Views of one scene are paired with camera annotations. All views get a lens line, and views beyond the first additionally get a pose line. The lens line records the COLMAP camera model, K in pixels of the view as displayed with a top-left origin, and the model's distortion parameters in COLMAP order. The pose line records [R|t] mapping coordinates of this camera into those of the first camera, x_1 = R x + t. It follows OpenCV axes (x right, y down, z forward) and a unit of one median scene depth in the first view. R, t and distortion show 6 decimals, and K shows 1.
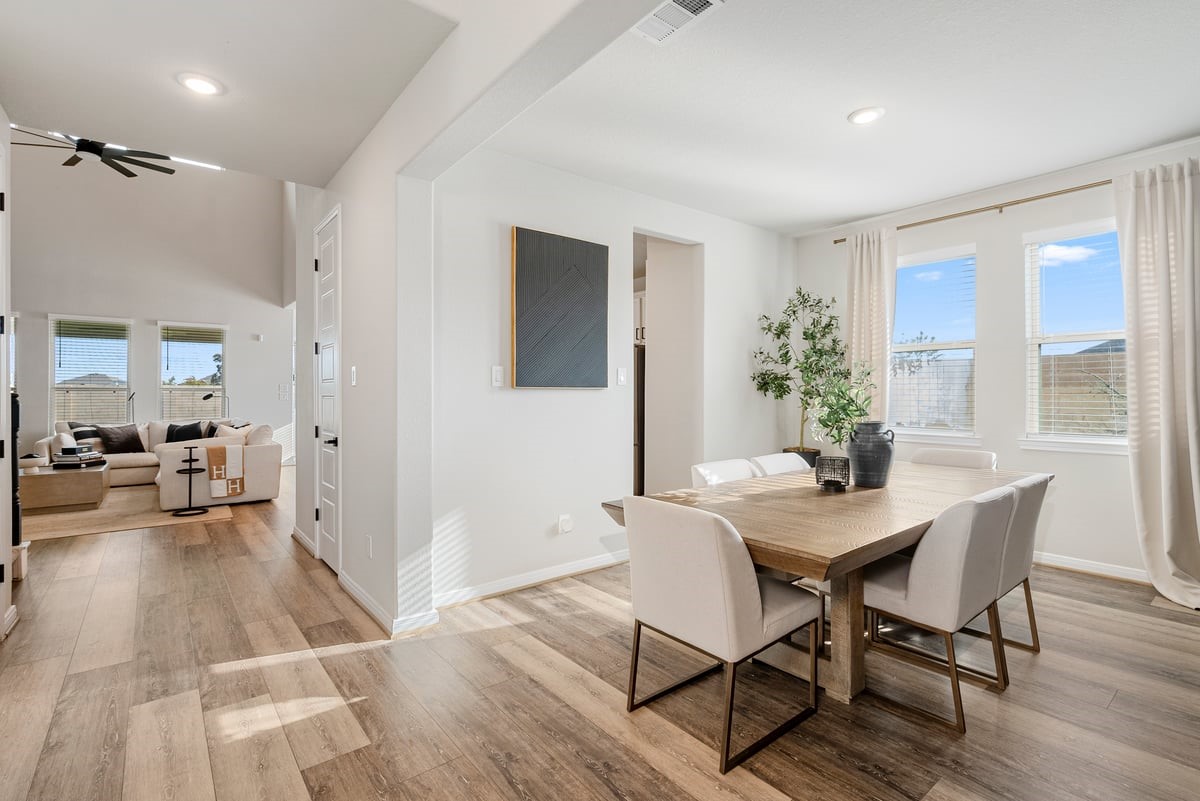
lens RADIAL K [[551.5, 0, 600.0], [0, 551.5, 400.5], [0, 0, 1]] dist [-0.000219, 0.000152]
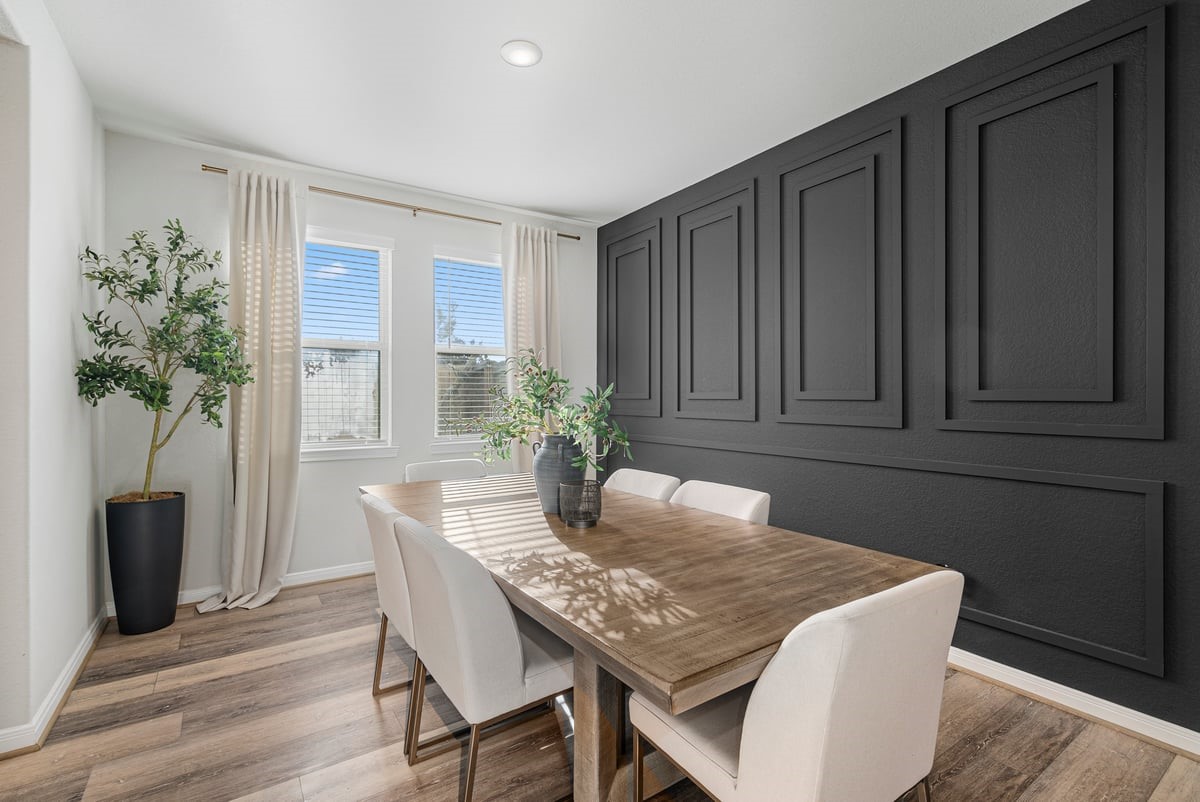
lens RADIAL K [[551.5, 0, 600.0], [0, 551.5, 401.0], [0, 0, 1]] dist [-0.000219, 0.000152]
pose [[0.090845, -0.004308, 0.995856, -0.197561], [0.011408, 0.999930, 0.003285, -0.009658], [-0.995800, 0.011063, 0.090888, 0.524342]]
